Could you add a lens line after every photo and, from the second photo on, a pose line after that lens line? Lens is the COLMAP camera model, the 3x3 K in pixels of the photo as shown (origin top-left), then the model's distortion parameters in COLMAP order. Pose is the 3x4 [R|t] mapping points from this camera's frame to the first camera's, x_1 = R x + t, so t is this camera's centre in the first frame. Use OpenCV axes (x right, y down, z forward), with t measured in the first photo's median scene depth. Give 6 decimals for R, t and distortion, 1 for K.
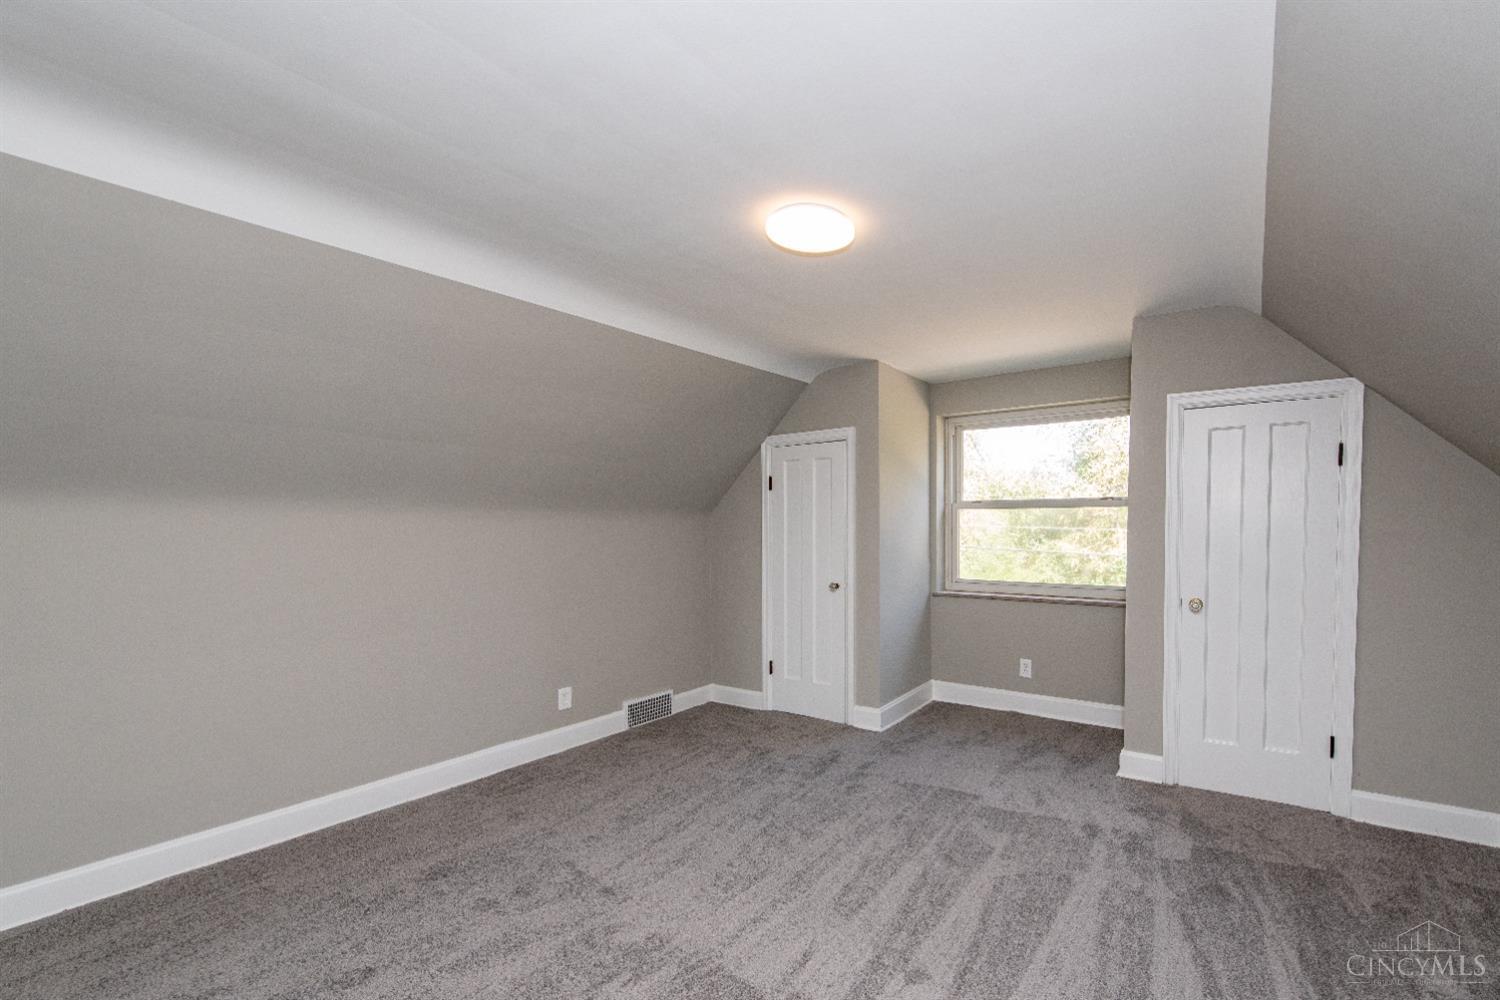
lens RADIAL K [[606.7, 0, 781.4], [0, 606.7, 549.4], [0, 0, 1]] dist [0.013256, -0.003363]
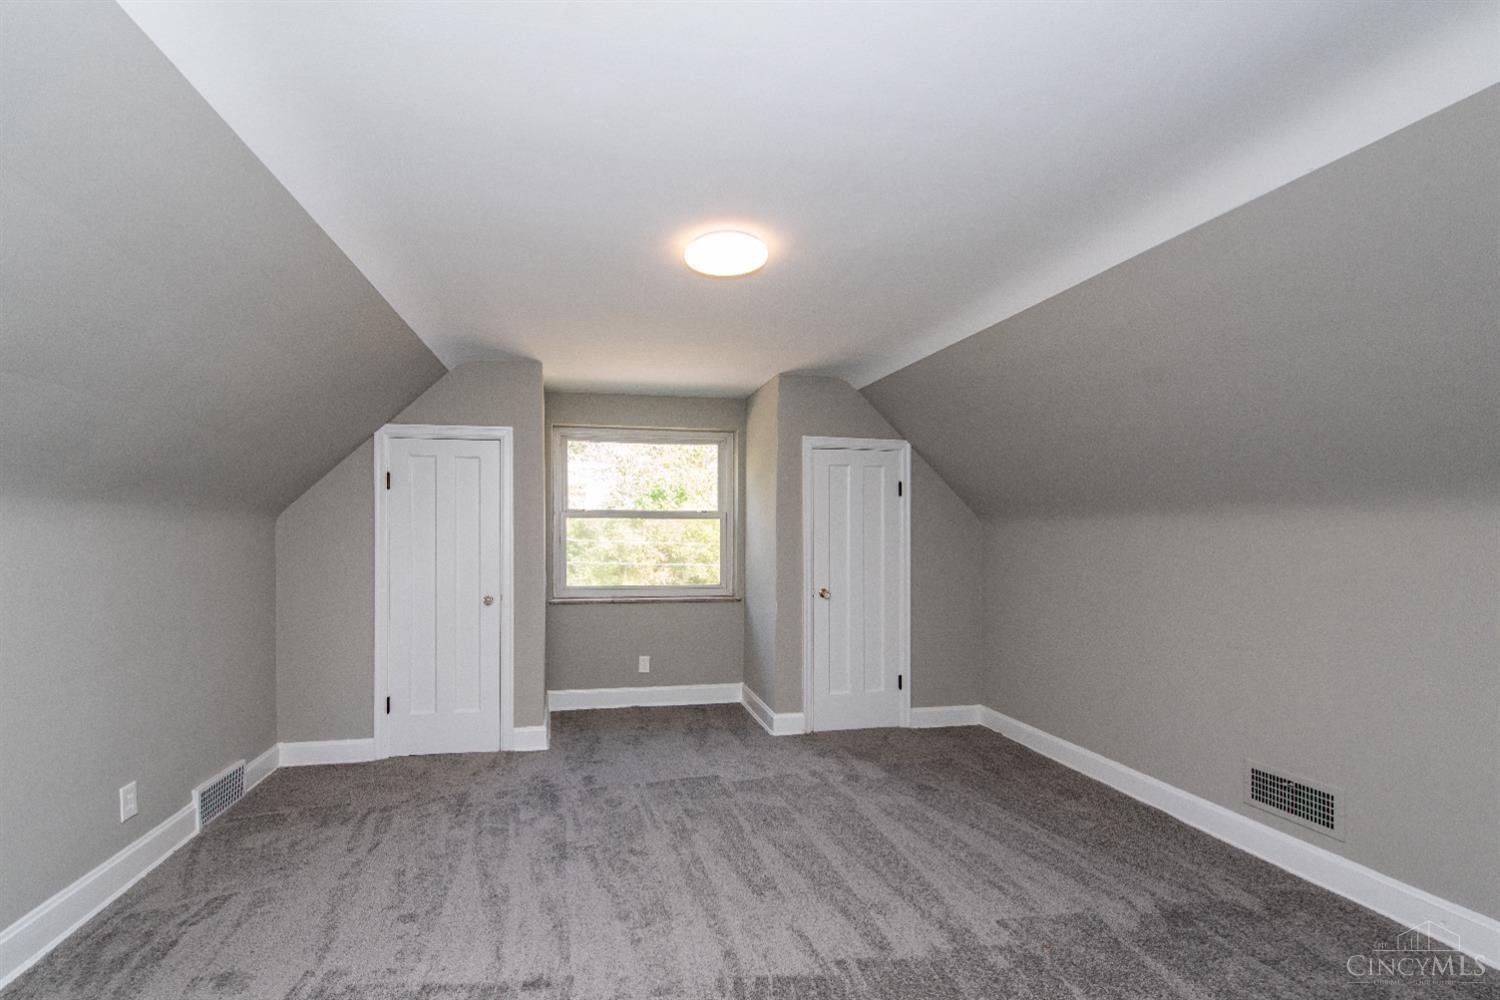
lens RADIAL K [[606.7, 0, 735.9], [0, 606.7, 534.0], [0, 0, 1]] dist [0.013256, -0.003363]
pose [[0.756000, 0.008043, 0.654522, -0.228790], [0.017269, 0.999331, -0.032226, -0.000908], [-0.654343, 0.035666, 0.755356, 0.072823]]
